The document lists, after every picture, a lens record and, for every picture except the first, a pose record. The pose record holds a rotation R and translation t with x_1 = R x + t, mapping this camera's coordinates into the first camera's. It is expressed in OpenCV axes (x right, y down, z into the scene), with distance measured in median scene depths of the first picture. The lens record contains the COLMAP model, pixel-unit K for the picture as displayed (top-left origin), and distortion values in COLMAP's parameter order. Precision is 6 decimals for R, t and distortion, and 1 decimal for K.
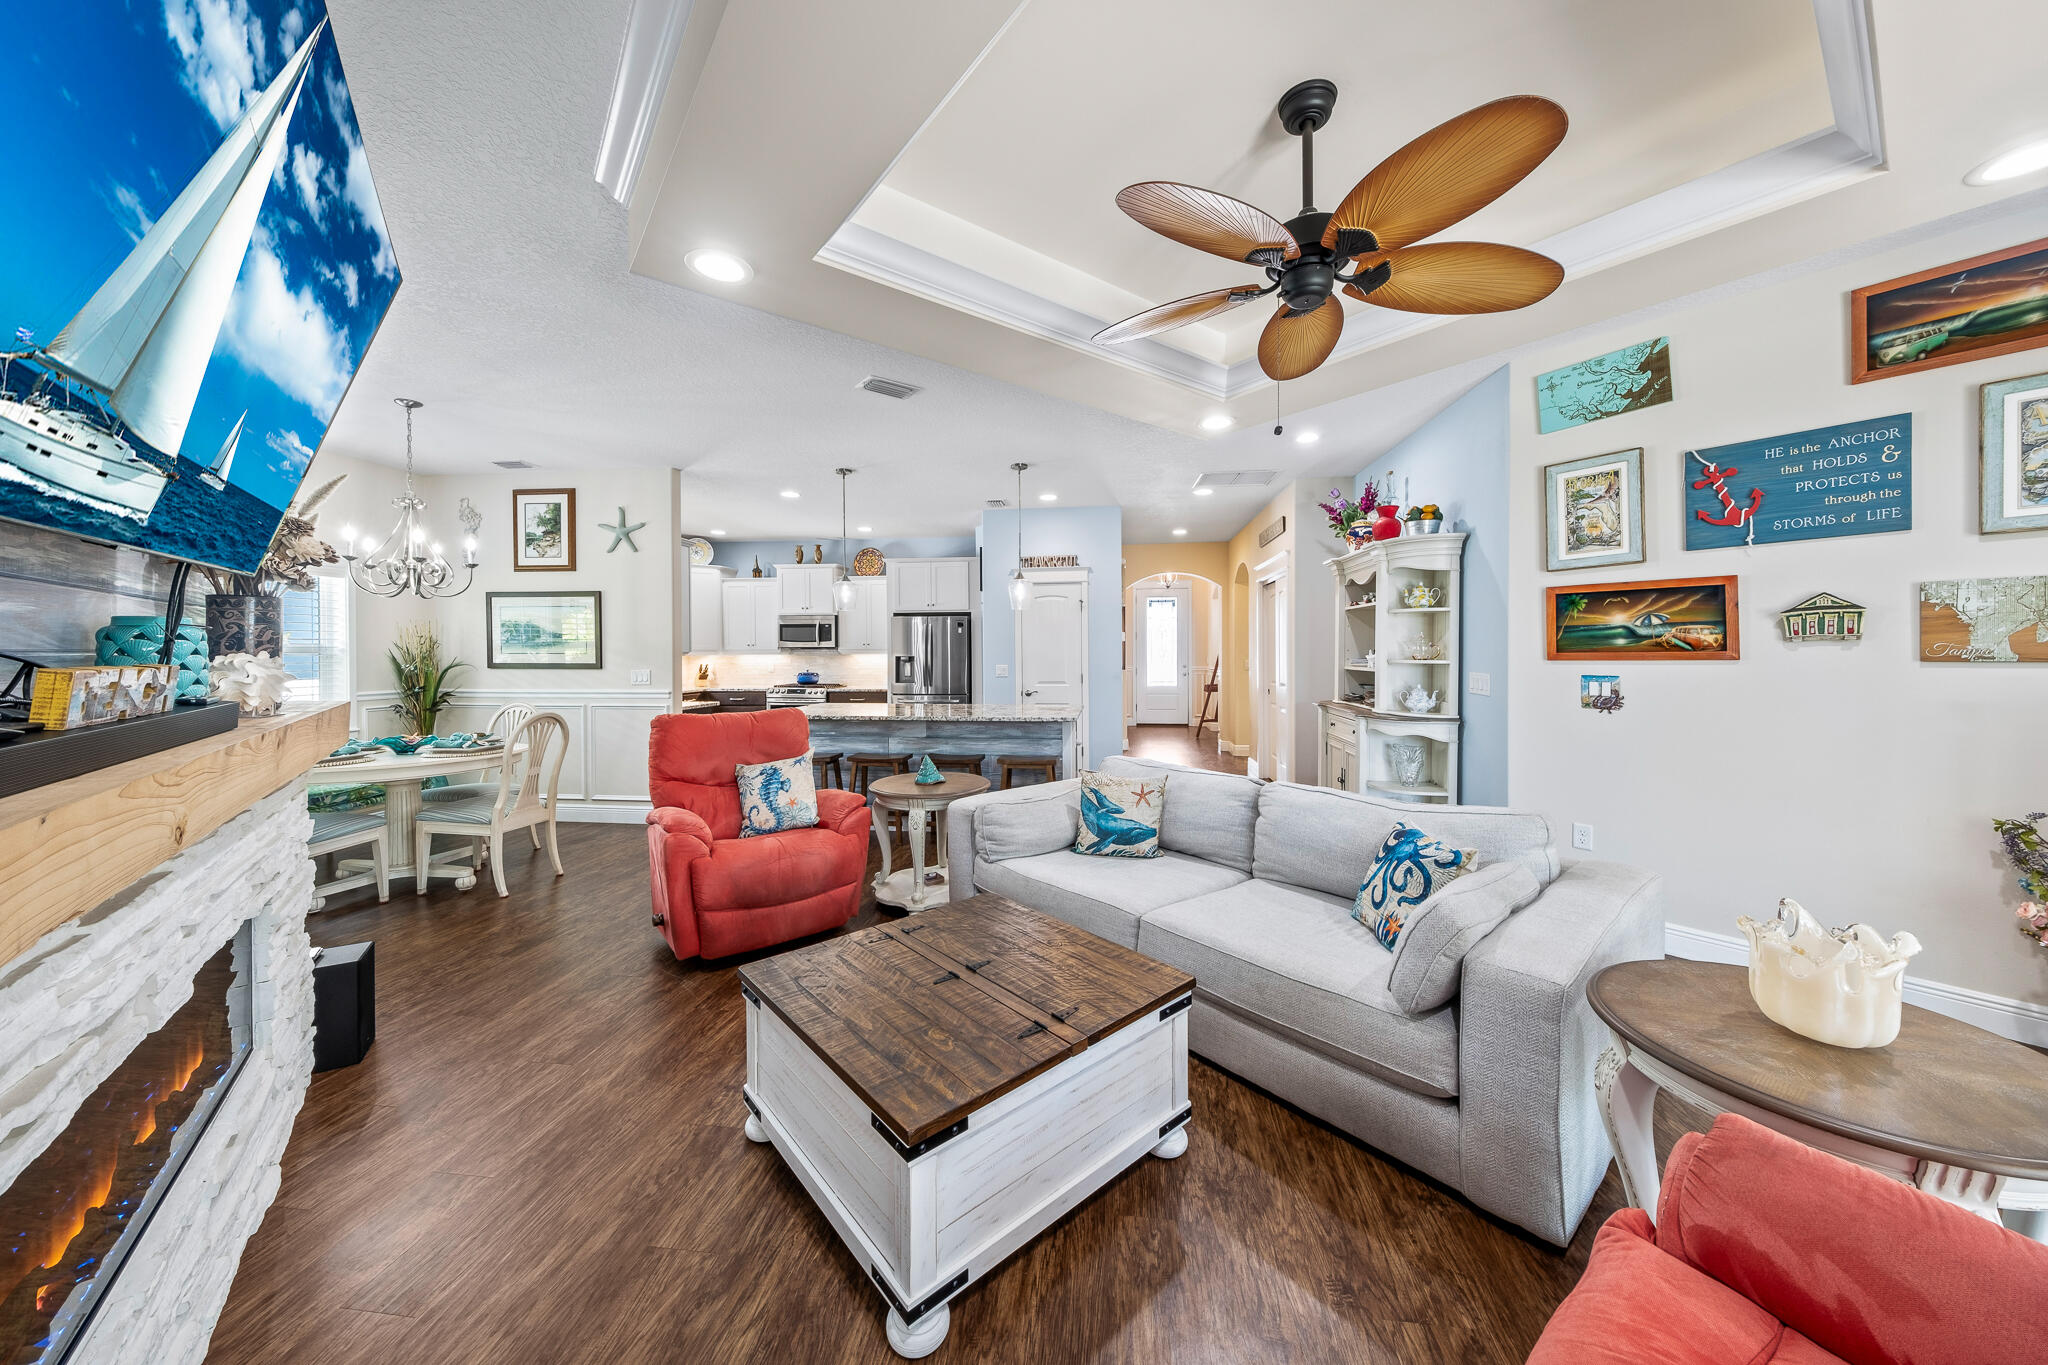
lens RADIAL K [[689.6, 0, 1040.0], [0, 689.6, 665.2], [0, 0, 1]] dist [0.001862, -0.000595]
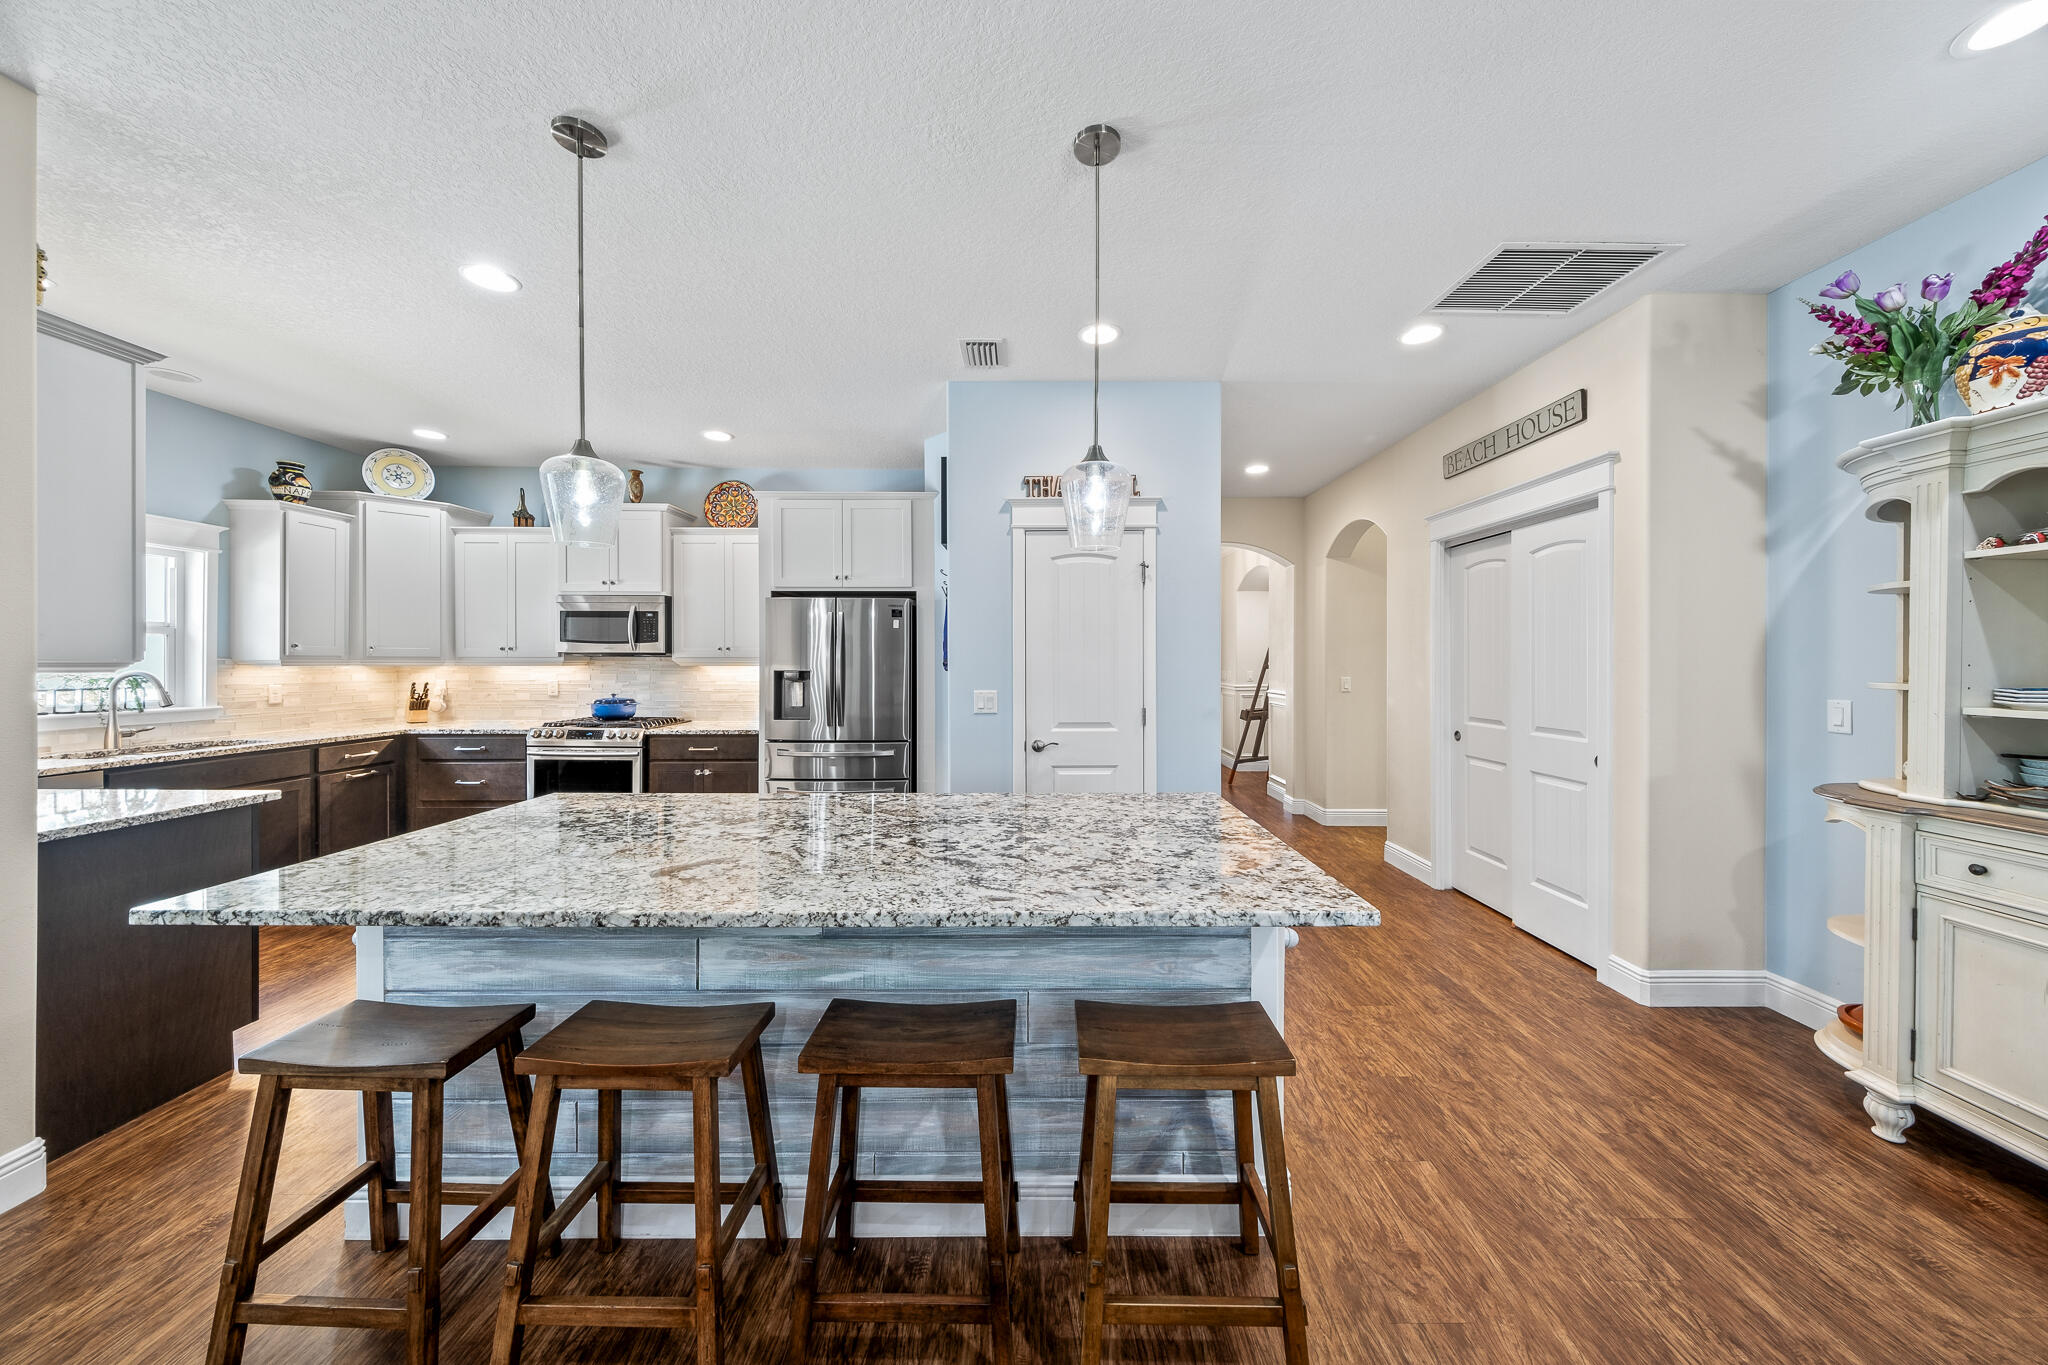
lens RADIAL K [[689.6, 0, 1039.4], [0, 689.6, 669.8], [0, 0, 1]] dist [0.001862, -0.000595]
pose [[0.992658, 0.002653, 0.120922, -0.069498], [-0.001618, 0.999961, -0.008653, -0.008940], [-0.120940, 0.008394, 0.992624, 0.442119]]
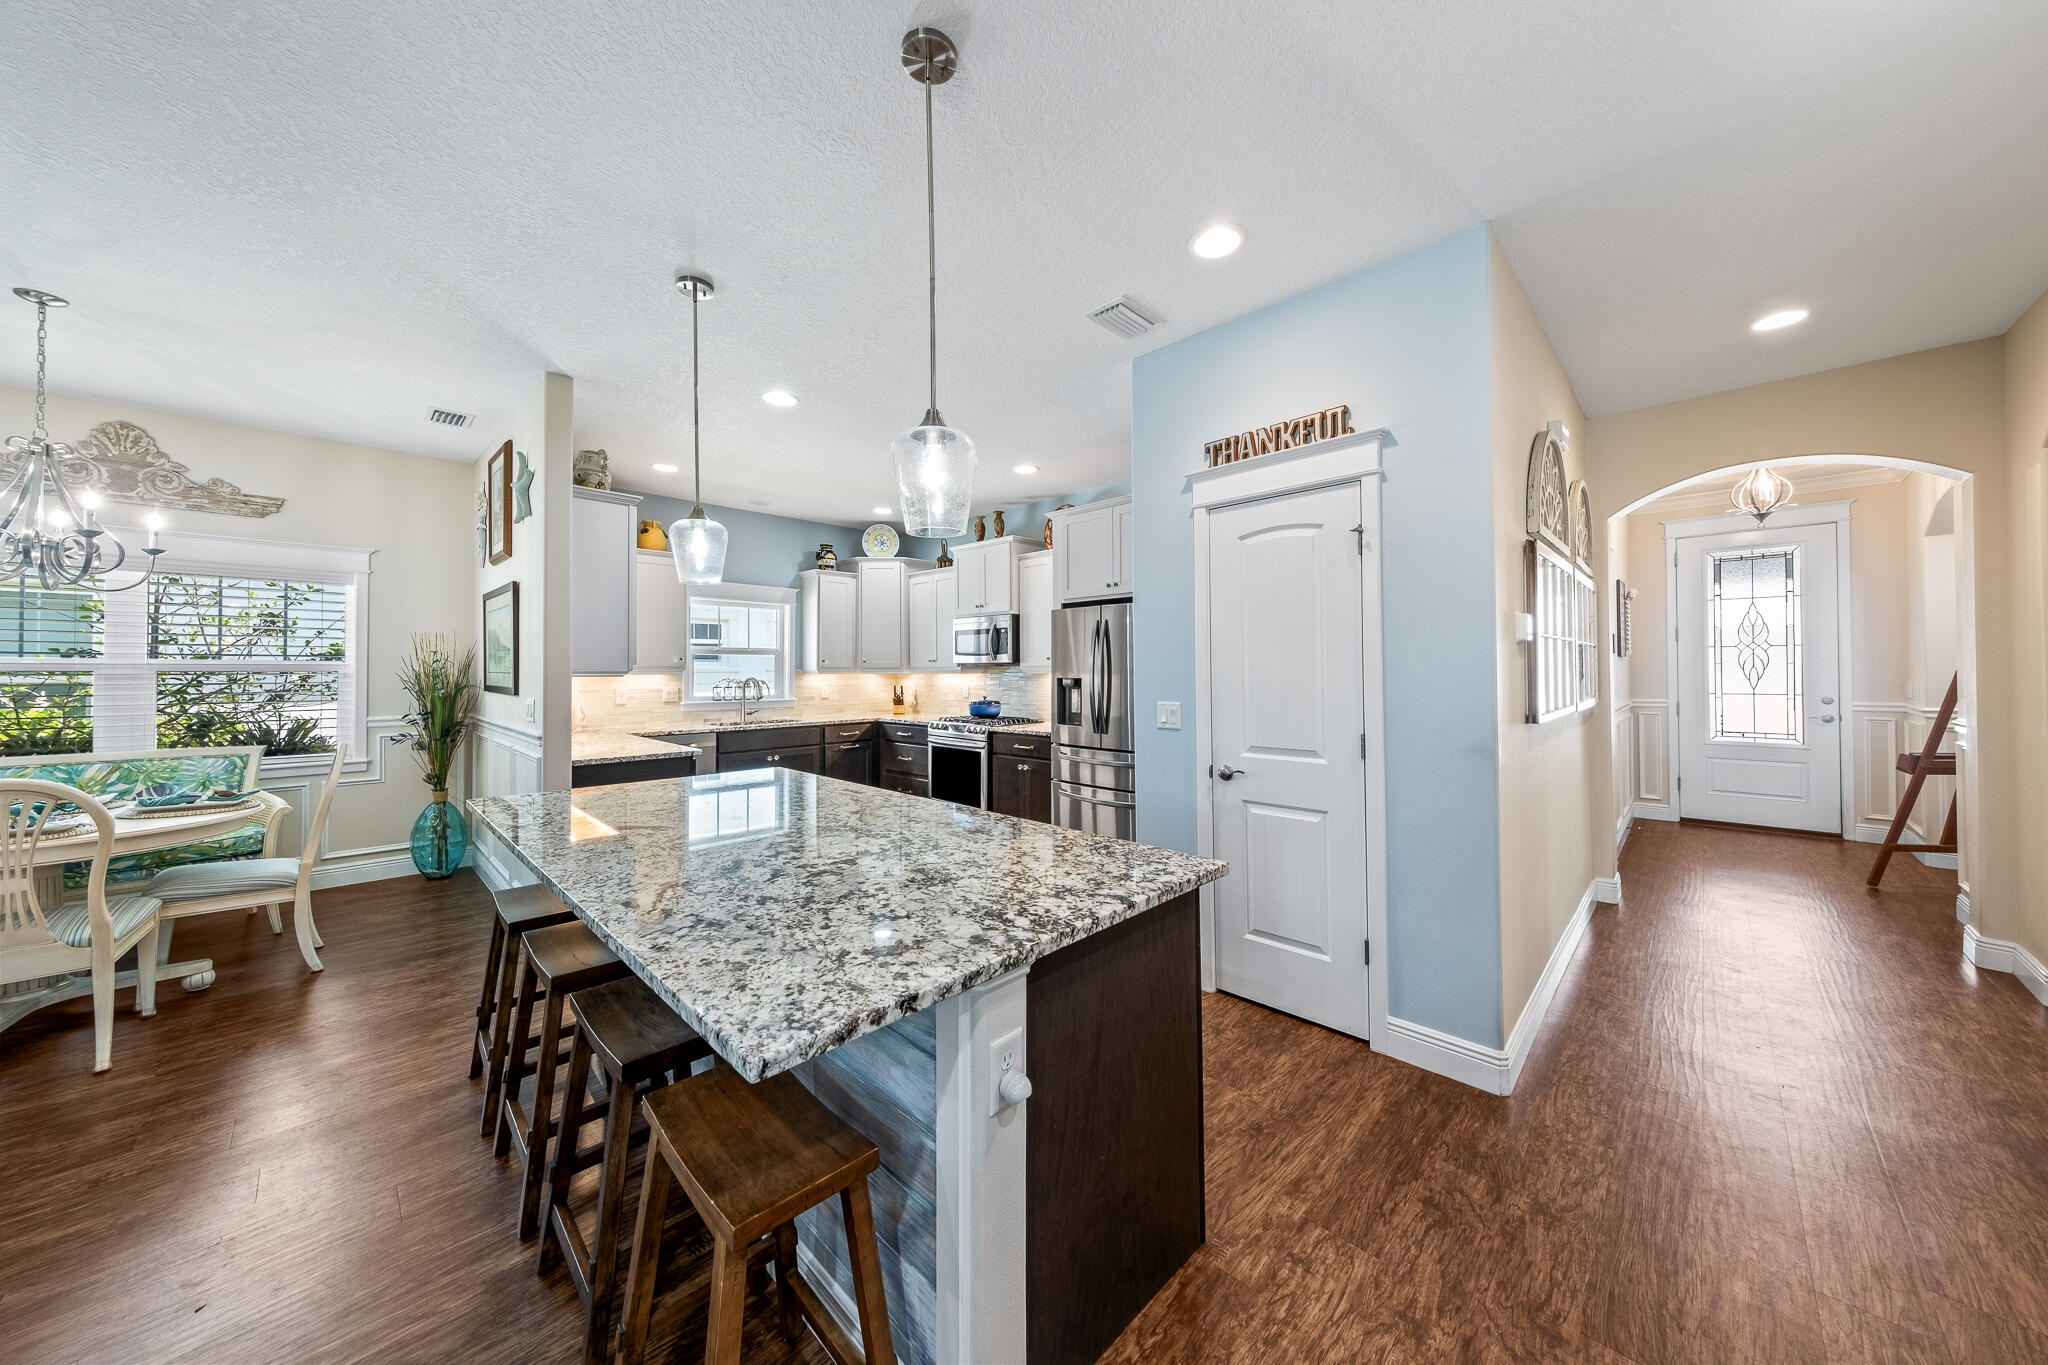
lens RADIAL K [[689.6, 0, 1036.0], [0, 689.6, 671.5], [0, 0, 1]] dist [0.001862, -0.000595]
pose [[0.785833, 0.000592, -0.618438, 0.133091], [-0.010699, 0.999863, -0.012637, -0.010734], [0.618346, 0.016548, 0.785732, 0.542249]]
